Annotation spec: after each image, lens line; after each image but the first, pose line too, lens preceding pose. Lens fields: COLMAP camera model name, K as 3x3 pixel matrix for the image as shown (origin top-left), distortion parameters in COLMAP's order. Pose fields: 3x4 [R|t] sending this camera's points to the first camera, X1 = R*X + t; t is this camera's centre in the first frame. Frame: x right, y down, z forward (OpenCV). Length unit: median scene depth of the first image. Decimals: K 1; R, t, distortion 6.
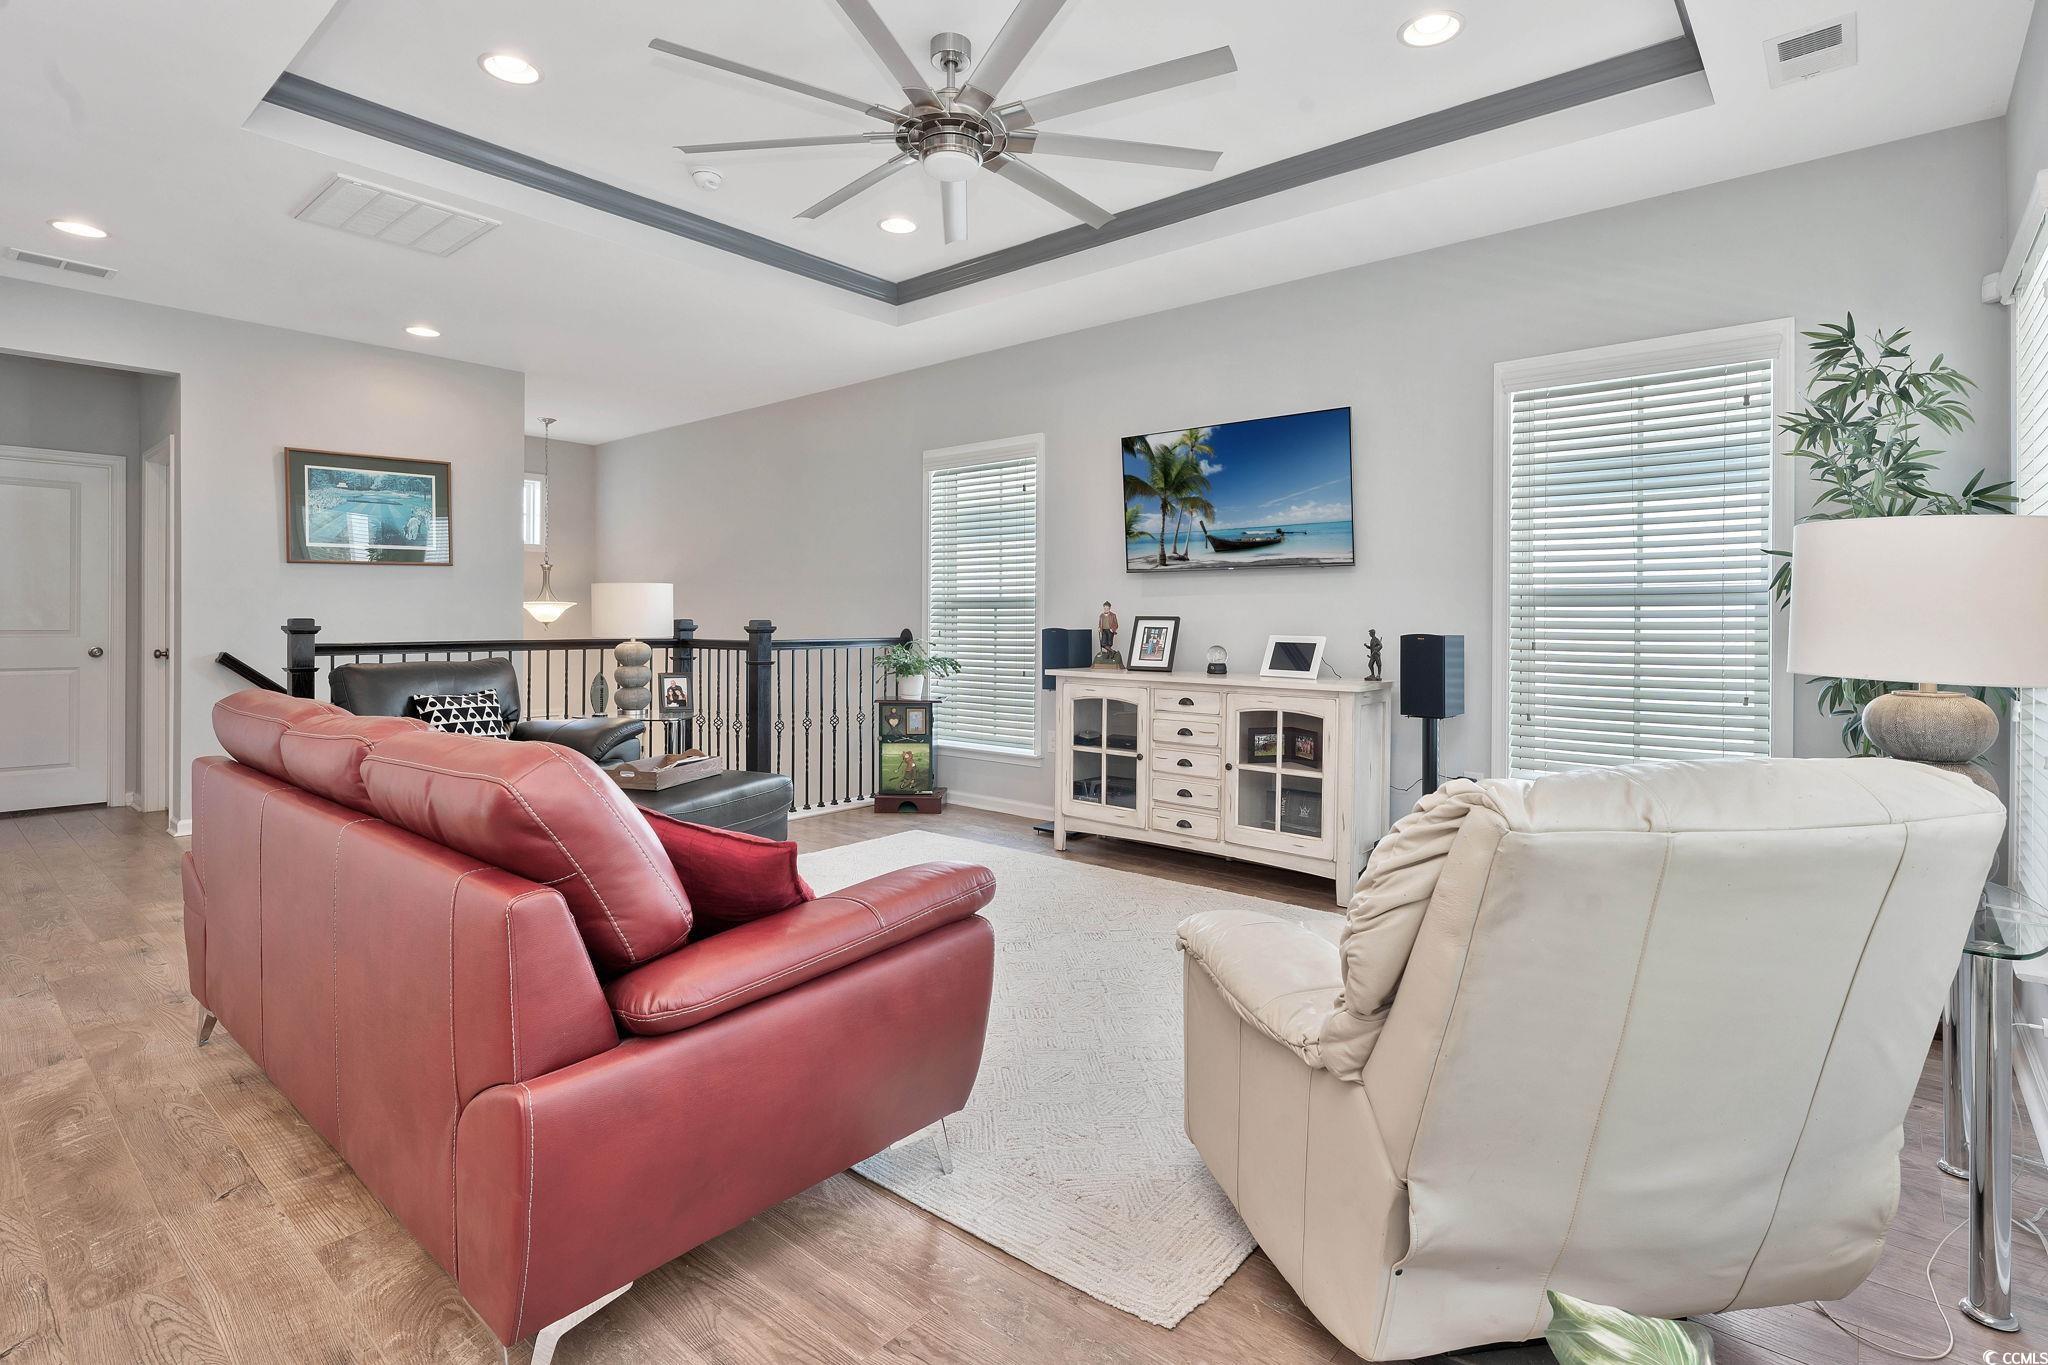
lens RADIAL K [[986.6, 0, 1036.7], [0, 986.6, 624.1], [0, 0, 1]] dist [-0.001533, -0.000267]
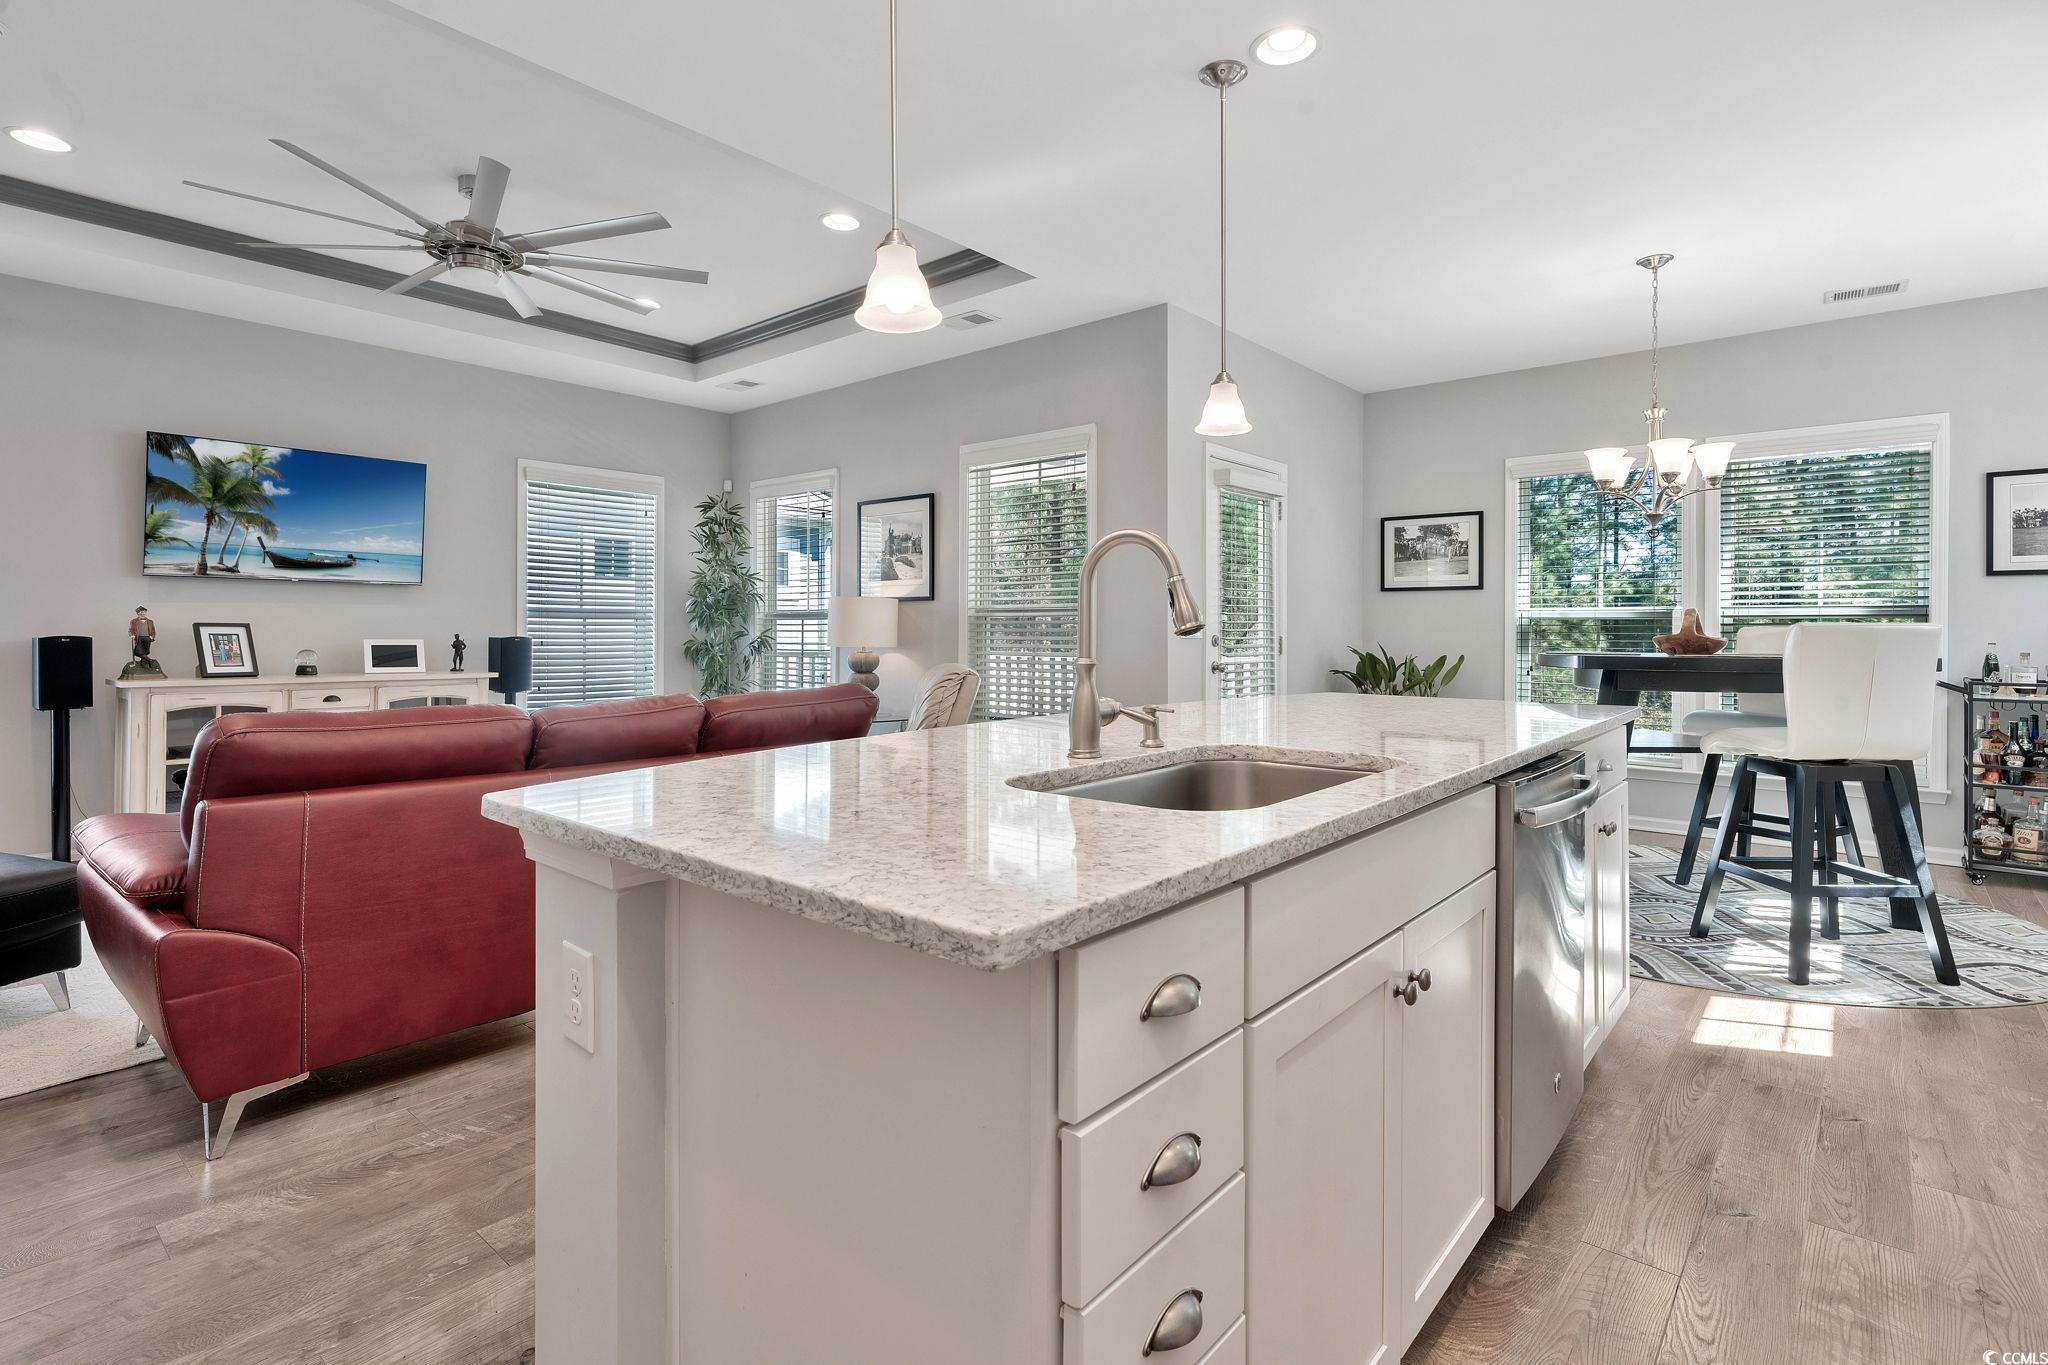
lens RADIAL K [[986.6, 0, 1045.2], [0, 986.6, 638.3], [0, 0, 1]] dist [-0.001533, -0.000267]
pose [[-0.015820, -0.008912, 0.999835, -0.880190], [-0.000160, 0.999960, 0.008910, -0.005253], [-0.999875, -0.000019, -0.015821, 0.173699]]
